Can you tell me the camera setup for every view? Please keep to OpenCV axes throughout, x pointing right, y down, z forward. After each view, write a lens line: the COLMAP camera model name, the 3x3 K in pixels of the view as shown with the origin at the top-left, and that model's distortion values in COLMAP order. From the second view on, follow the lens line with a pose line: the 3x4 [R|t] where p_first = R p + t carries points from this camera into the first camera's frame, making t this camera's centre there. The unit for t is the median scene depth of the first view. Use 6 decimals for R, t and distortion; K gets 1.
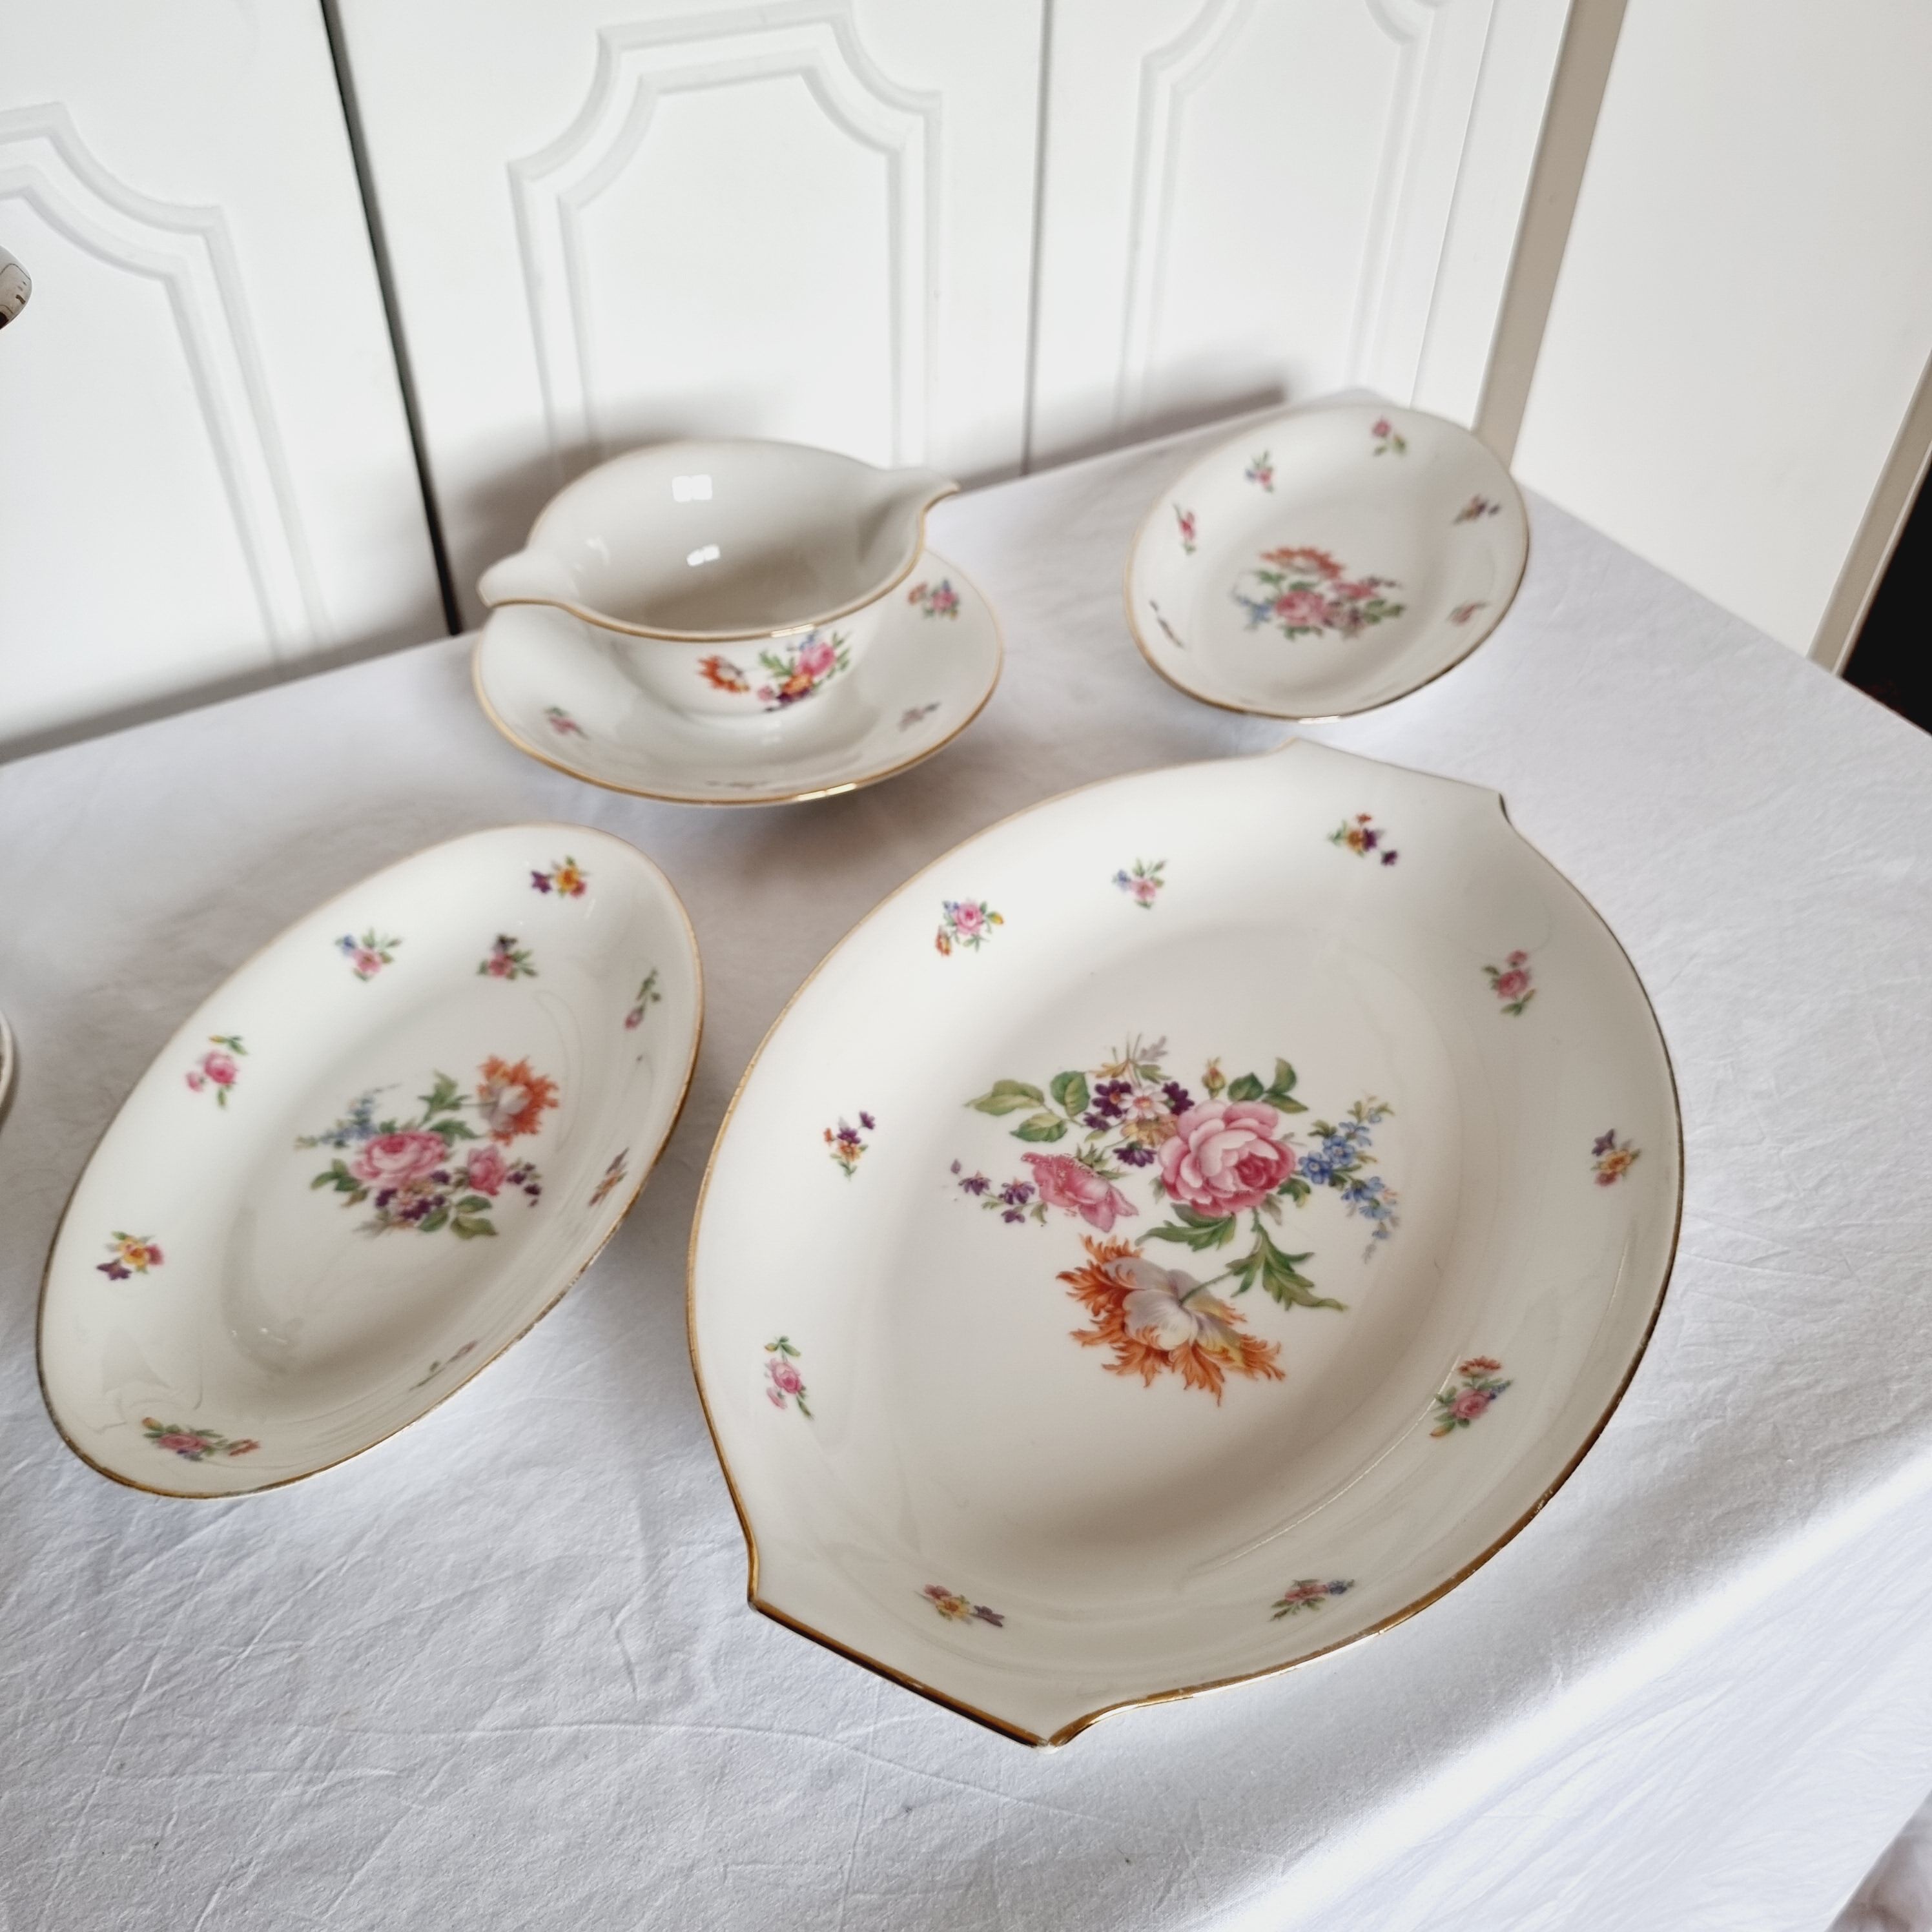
lens RADIAL K [[1780.0, 0, 957.5], [0, 1780.0, 1015.2], [0, 0, 1]] dist [0.088764, -0.186494]
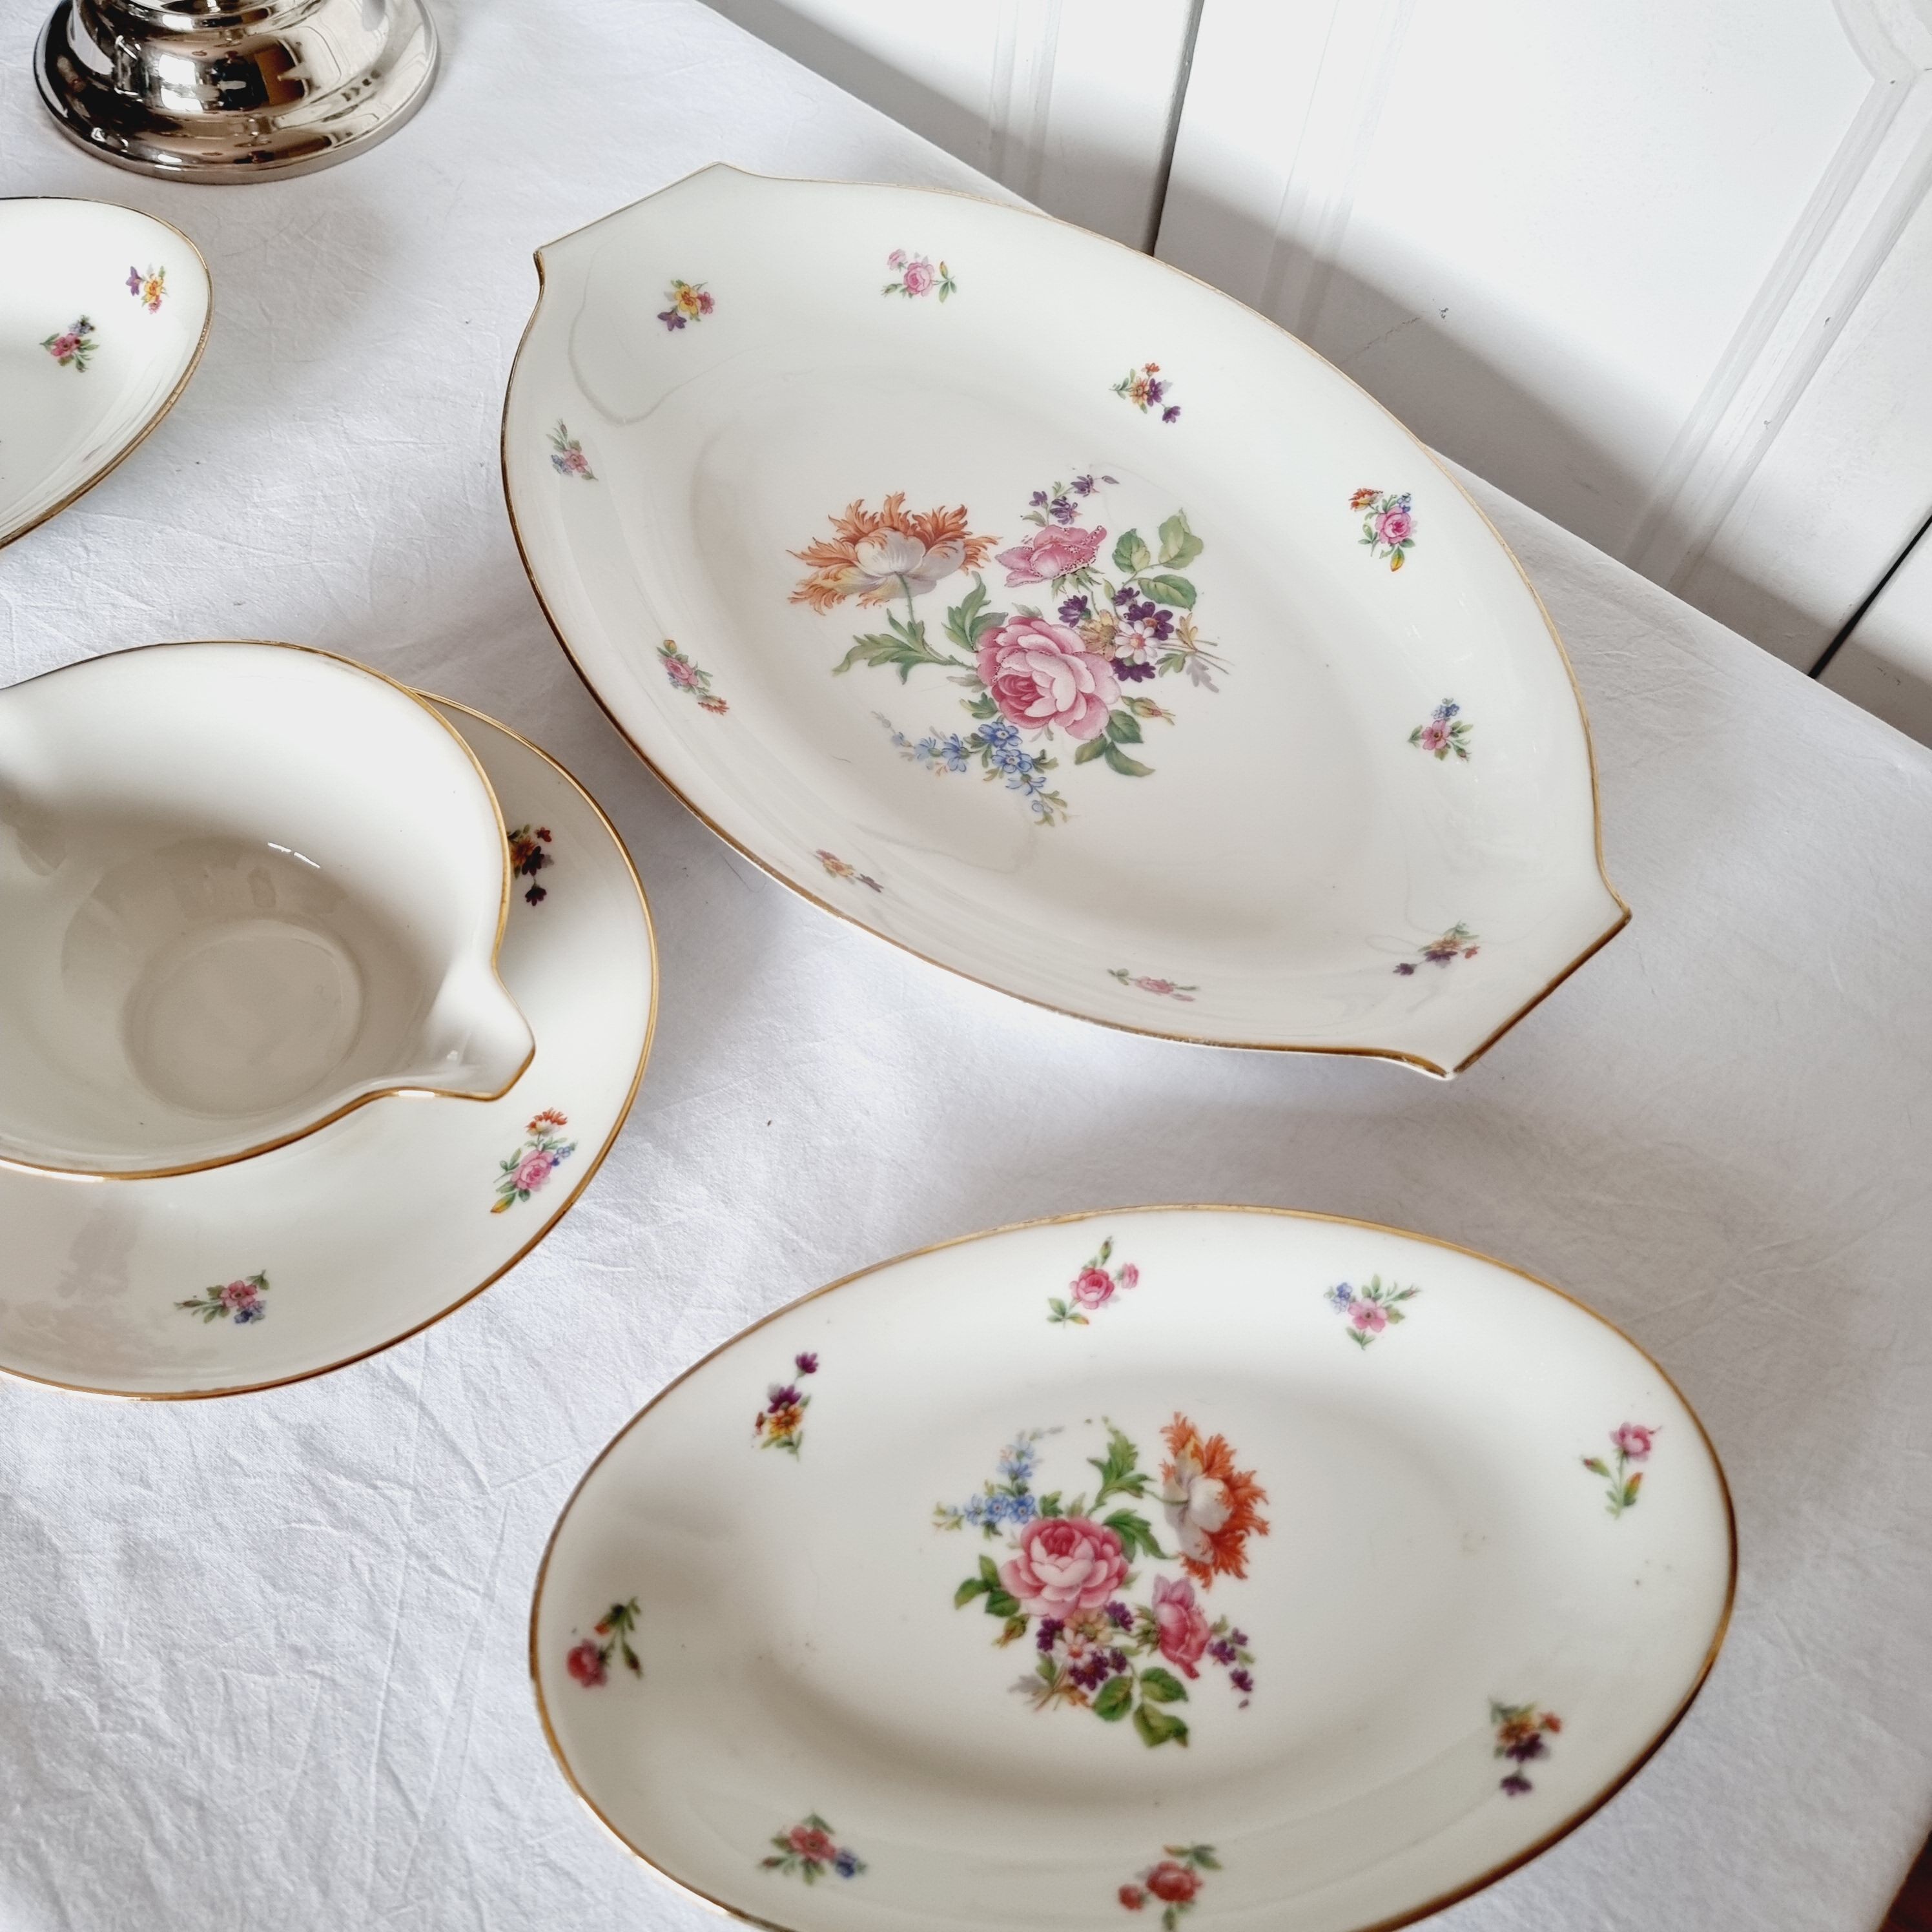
lens RADIAL K [[1776.0, 0, 954.4], [0, 1776.0, 974.0], [0, 0, 1]] dist [0.096425, -0.176369]
pose [[-0.357105, 0.786783, -0.503436, 0.800291], [-0.706230, 0.125318, 0.696803, -0.555160], [0.611323, 0.604373, 0.510898, 0.571269]]
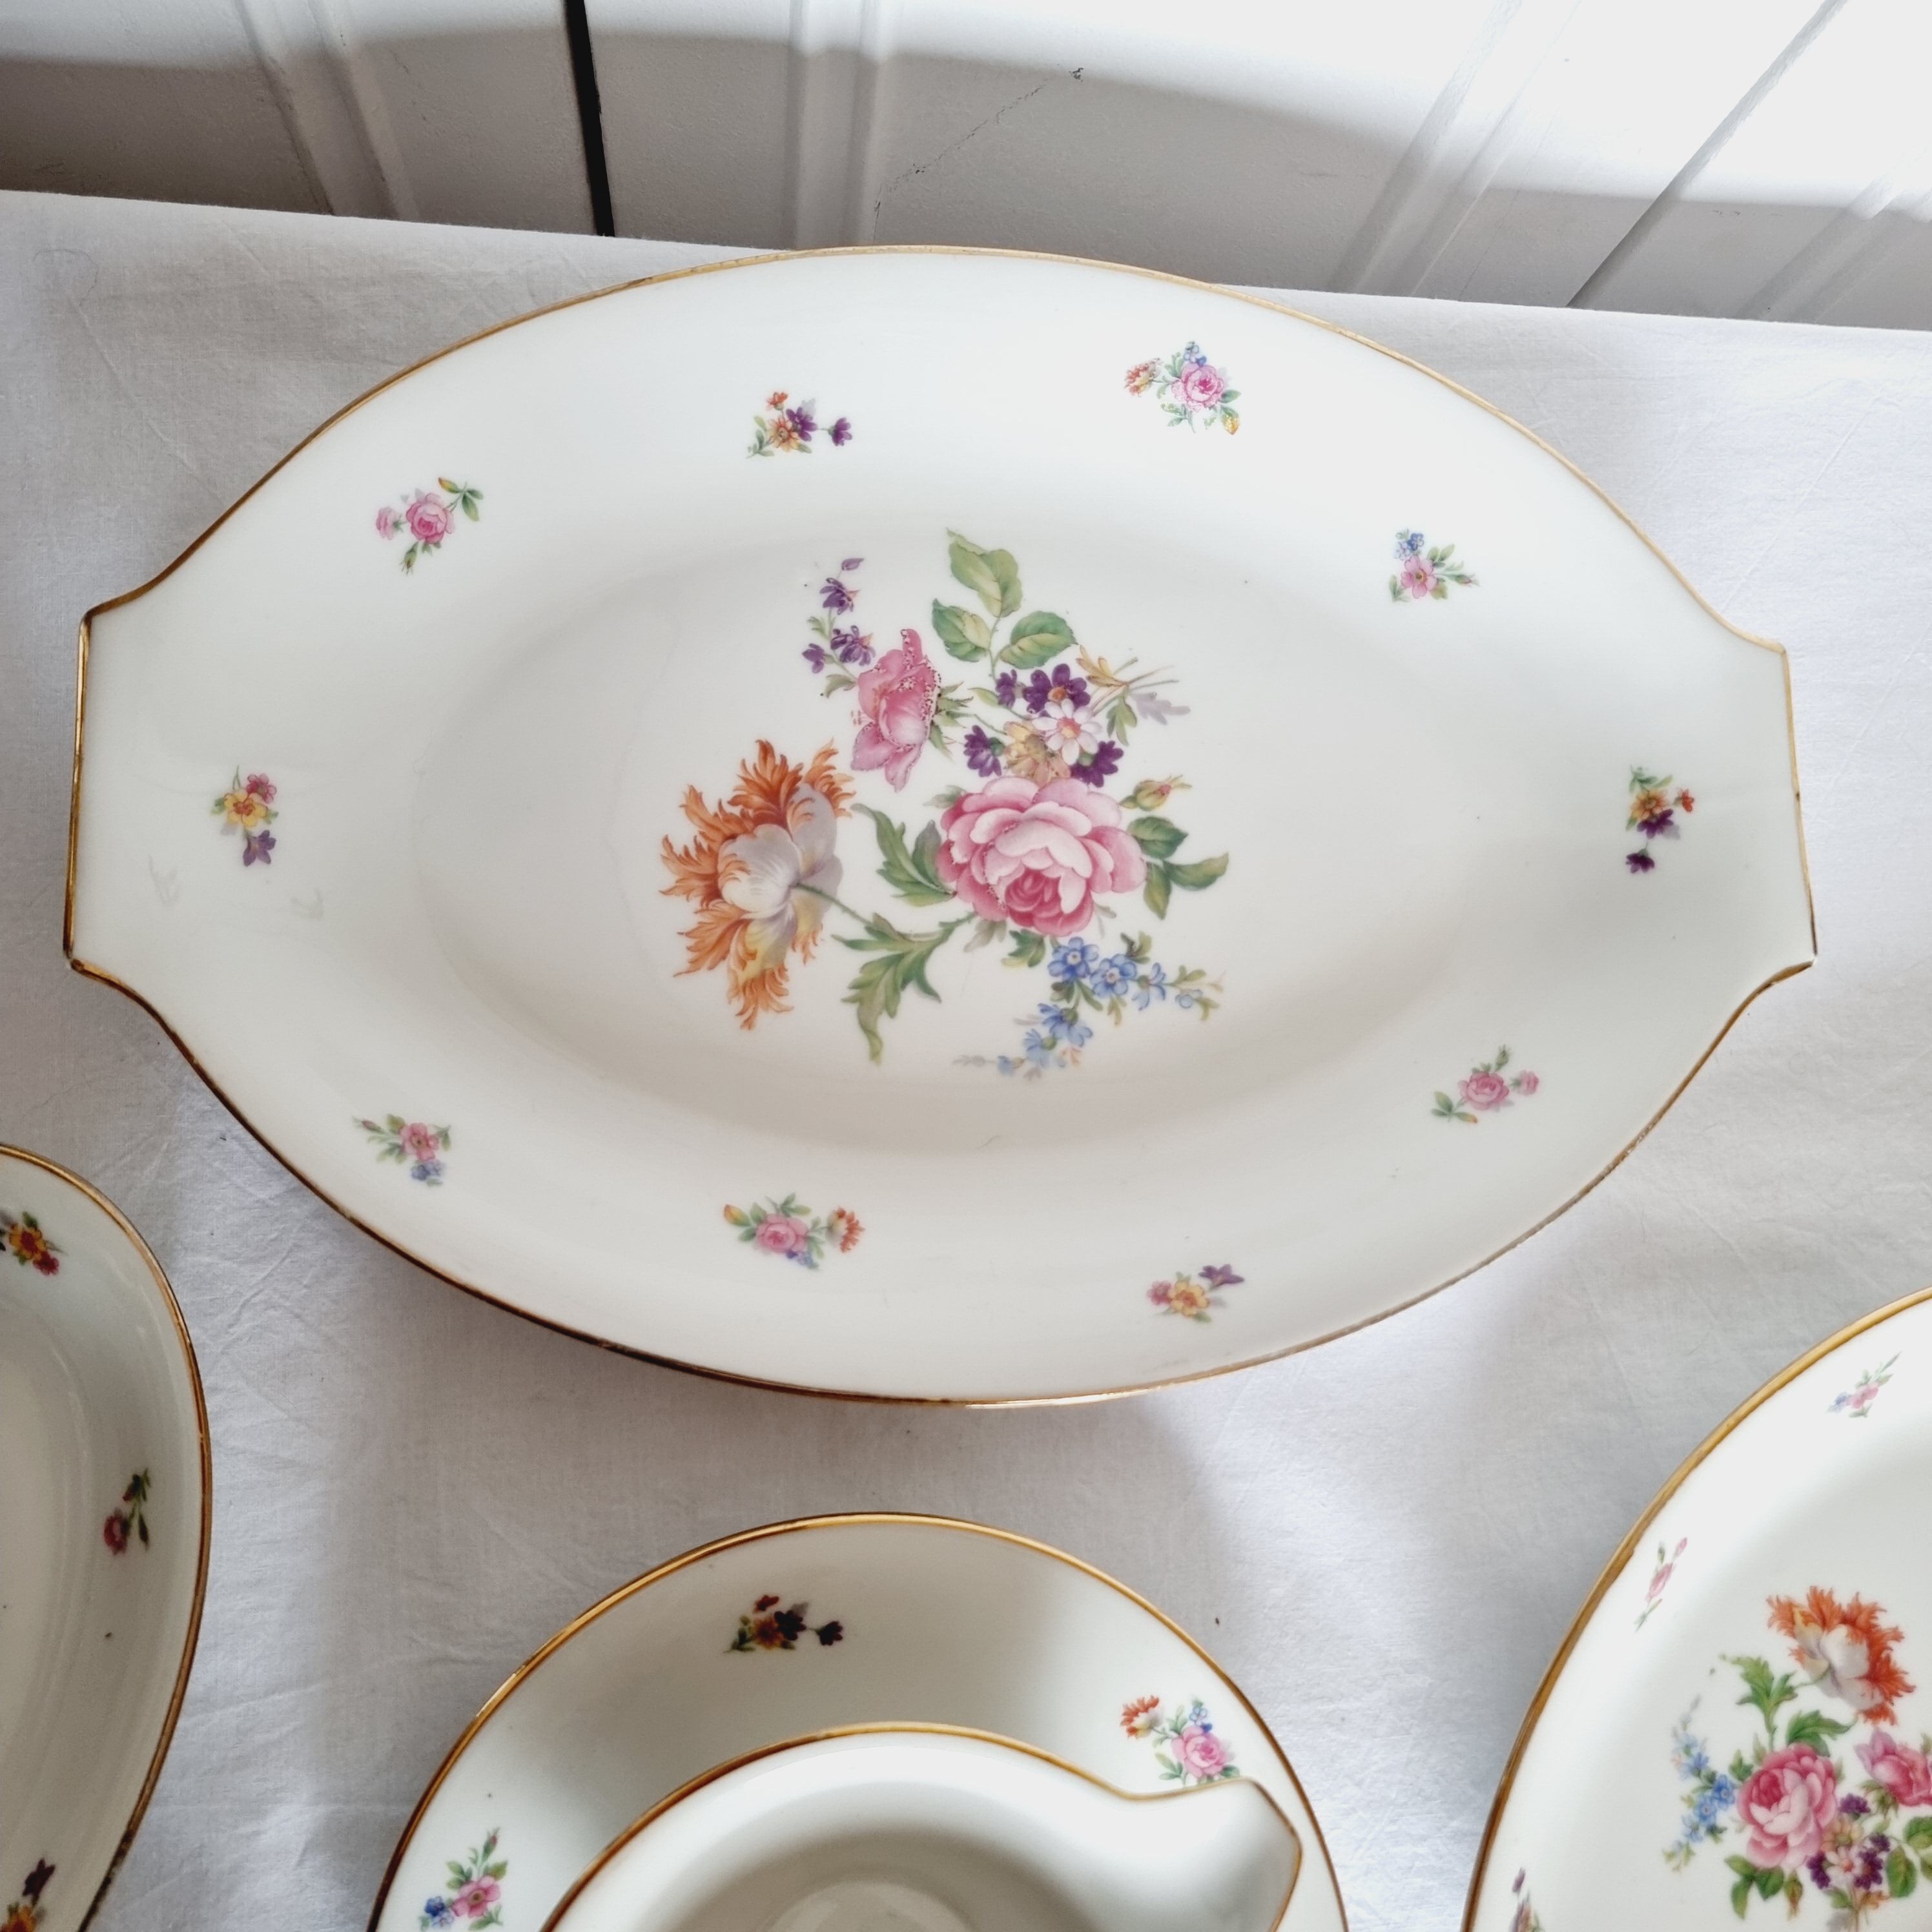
lens RADIAL K [[1776.0, 0, 954.4], [0, 1776.0, 974.0], [0, 0, 1]] dist [0.096425, -0.176369]
pose [[0.465430, 0.879573, -0.098621, 0.259297], [-0.690954, 0.430717, 0.580573, -0.328993], [0.553134, -0.202074, 0.808213, 0.341356]]
